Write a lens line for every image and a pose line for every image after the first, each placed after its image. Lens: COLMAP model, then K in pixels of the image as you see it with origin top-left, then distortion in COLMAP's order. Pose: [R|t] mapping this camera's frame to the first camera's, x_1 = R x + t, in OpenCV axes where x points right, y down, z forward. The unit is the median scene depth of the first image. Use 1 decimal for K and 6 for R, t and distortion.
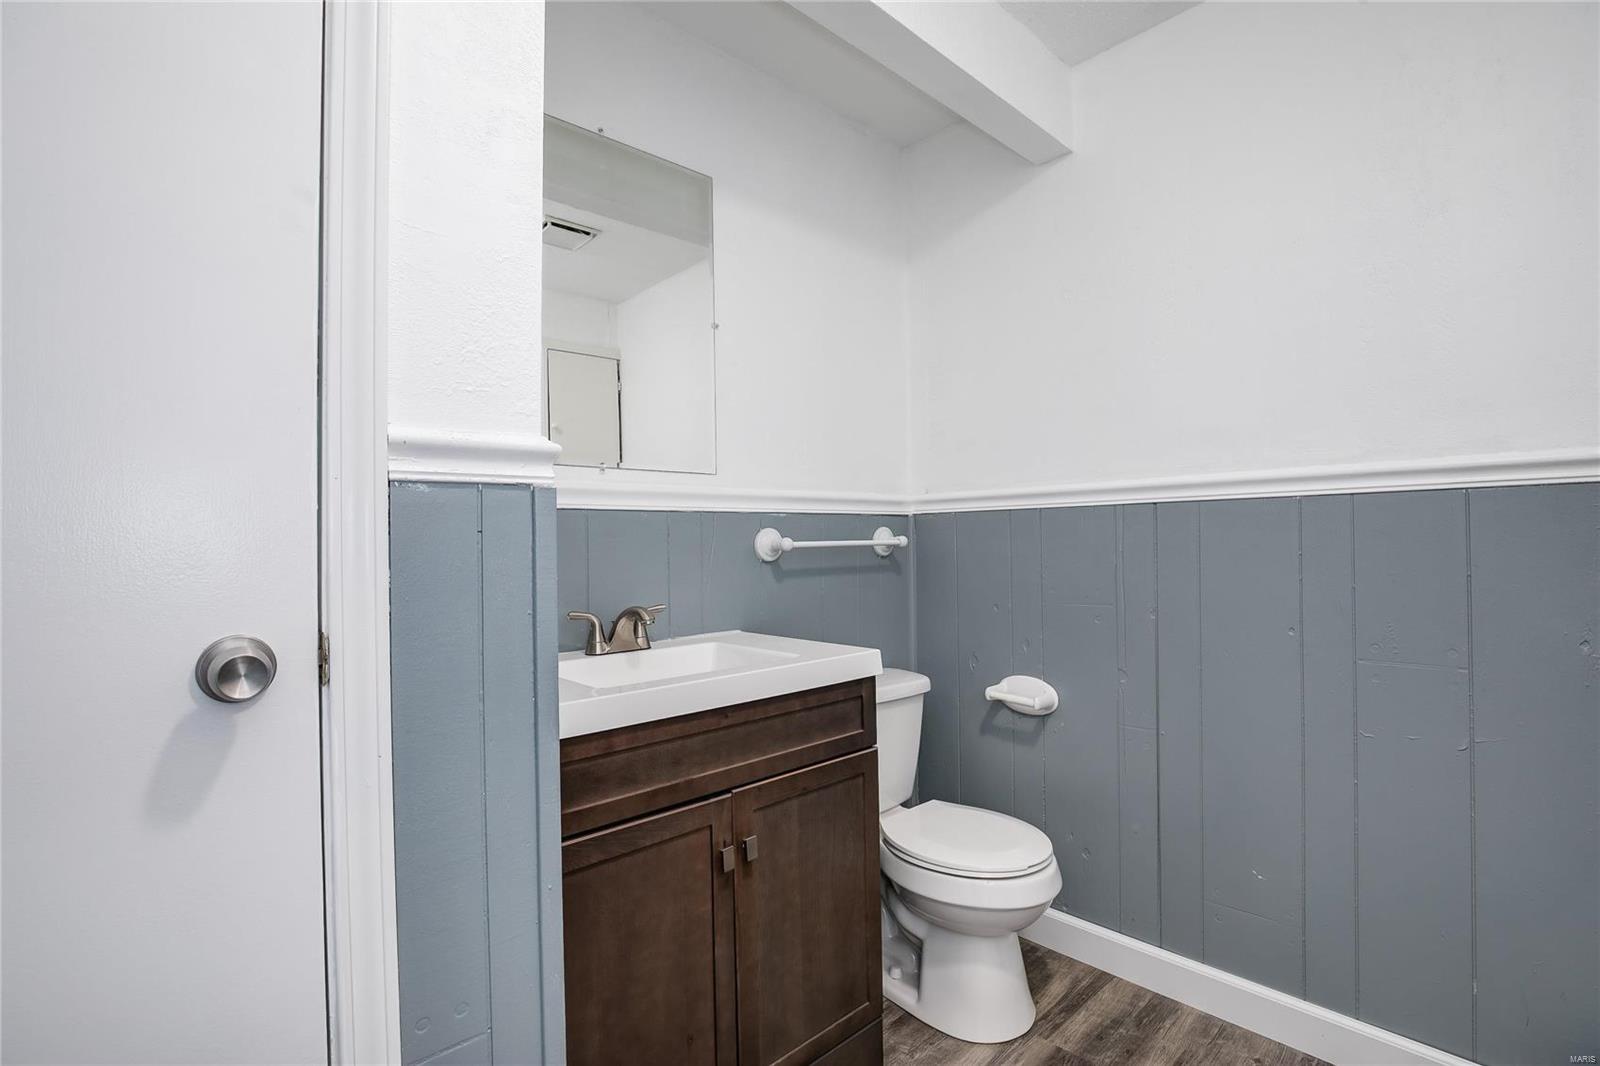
lens RADIAL K [[736.8, 0, 800.0], [0, 736.8, 533.0], [0, 0, 1]] dist [-0.026184, 0.000410]
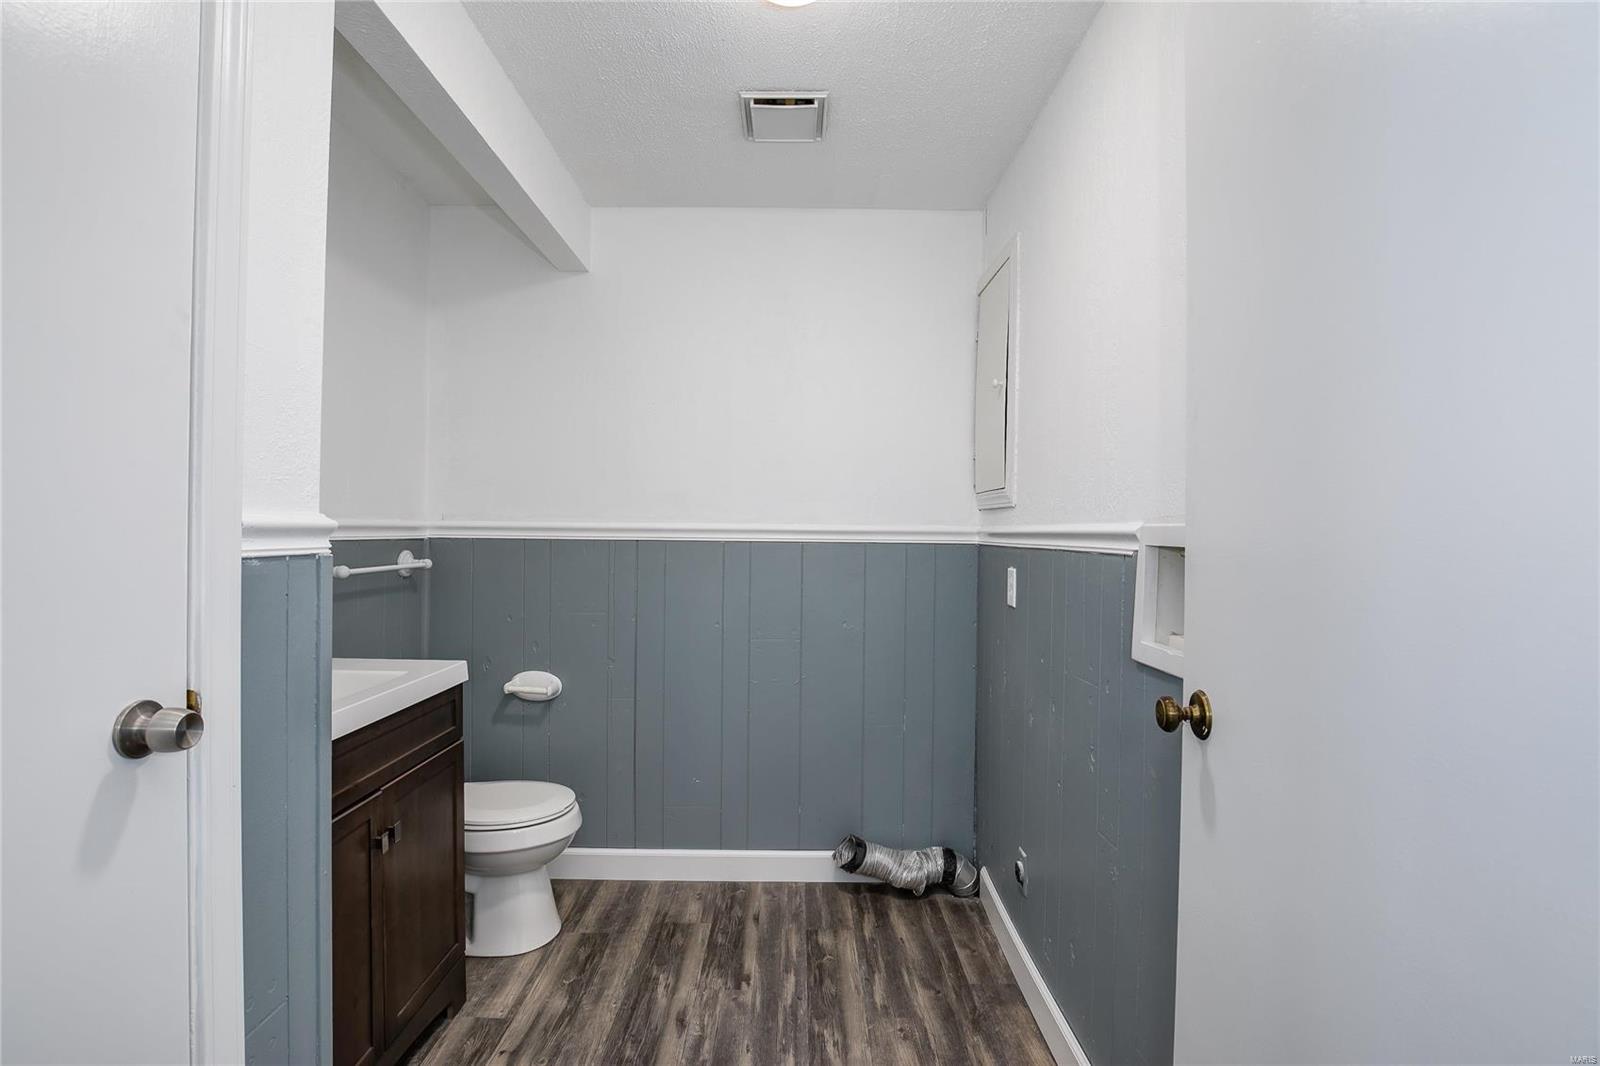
lens RADIAL K [[736.8, 0, 800.0], [0, 736.8, 533.0], [0, 0, 1]] dist [-0.026184, 0.000410]
pose [[0.681425, 0.022701, 0.731536, -0.386266], [-0.030120, 0.999542, -0.002961, -0.066176], [-0.731268, -0.020016, 0.681797, -0.237255]]
